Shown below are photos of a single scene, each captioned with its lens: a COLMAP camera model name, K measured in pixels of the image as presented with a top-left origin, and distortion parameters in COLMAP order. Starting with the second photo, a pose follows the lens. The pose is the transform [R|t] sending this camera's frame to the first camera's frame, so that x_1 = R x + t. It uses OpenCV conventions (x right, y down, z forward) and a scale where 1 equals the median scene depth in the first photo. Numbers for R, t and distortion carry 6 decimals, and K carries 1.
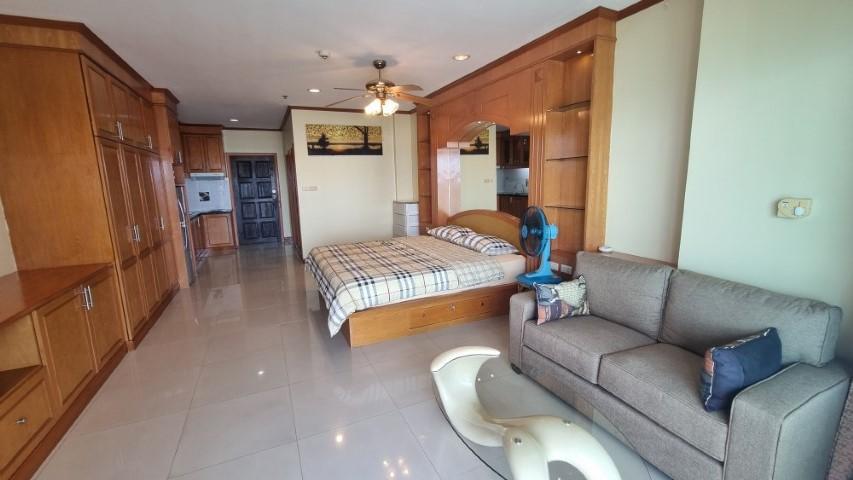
lens RADIAL K [[353.8, 0, 425.1], [0, 353.8, 237.3], [0, 0, 1]] dist [0.000028, 0.000247]
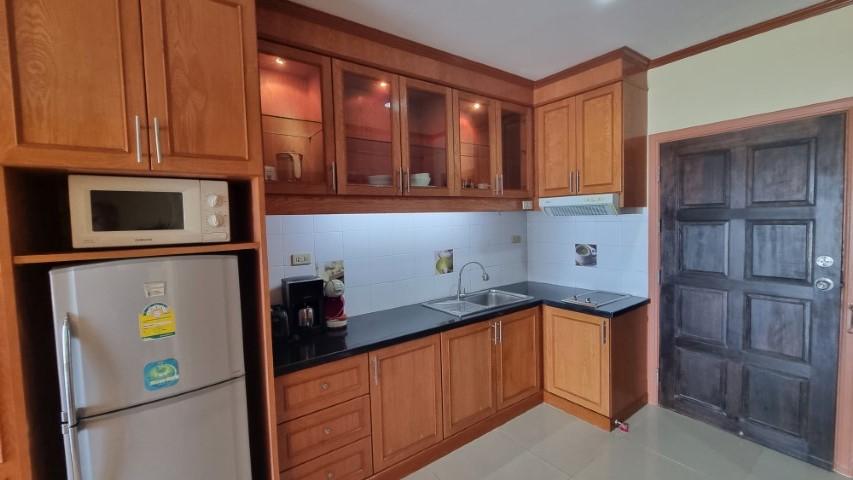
lens RADIAL K [[353.8, 0, 421.2], [0, 353.8, 238.2], [0, 0, 1]] dist [0.000028, 0.000247]
pose [[0.186977, 0.069835, -0.979879, -0.332968], [-0.137381, 0.989527, 0.044308, -0.160241], [0.972711, 0.126332, 0.194613, 0.931844]]
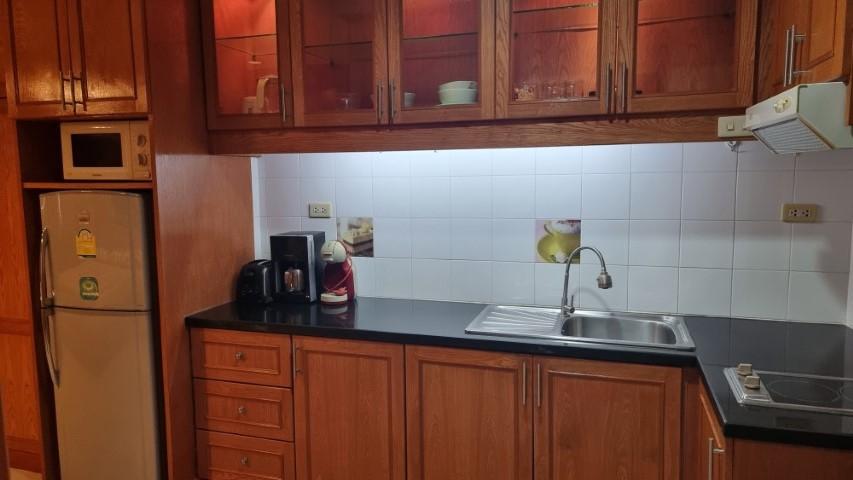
lens RADIAL K [[598.8, 0, 424.3], [0, 598.8, 234.1], [0, 0, 1]] dist [0.046133, -0.000557]
pose [[-0.682060, 0.106574, -0.723489, -0.417780], [-0.093423, 0.968520, 0.230742, -0.209038], [0.725305, 0.224970, -0.650632, 1.279649]]
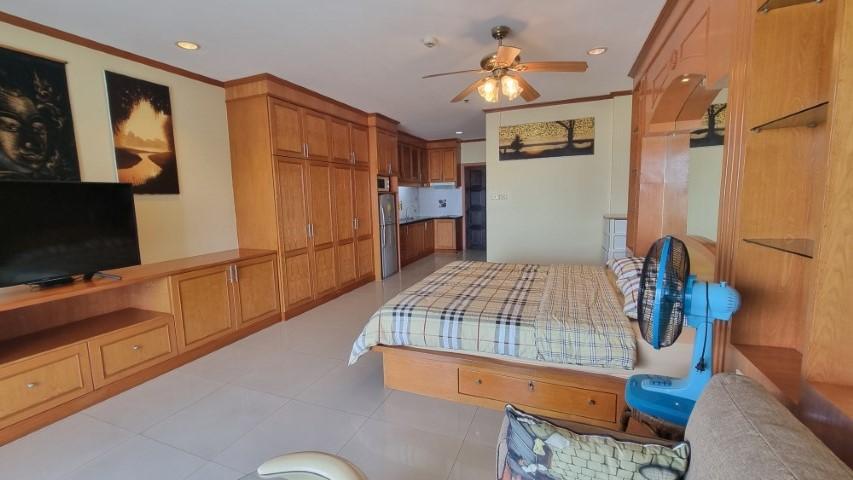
lens RADIAL K [[353.8, 0, 427.1], [0, 353.8, 238.4], [0, 0, 1]] dist [0.000028, 0.000247]
pose [[0.684834, 0.093202, -0.722714, 0.216334], [-0.110494, 0.993601, 0.023434, -0.032292], [0.720273, 0.063807, 0.690750, 0.240853]]
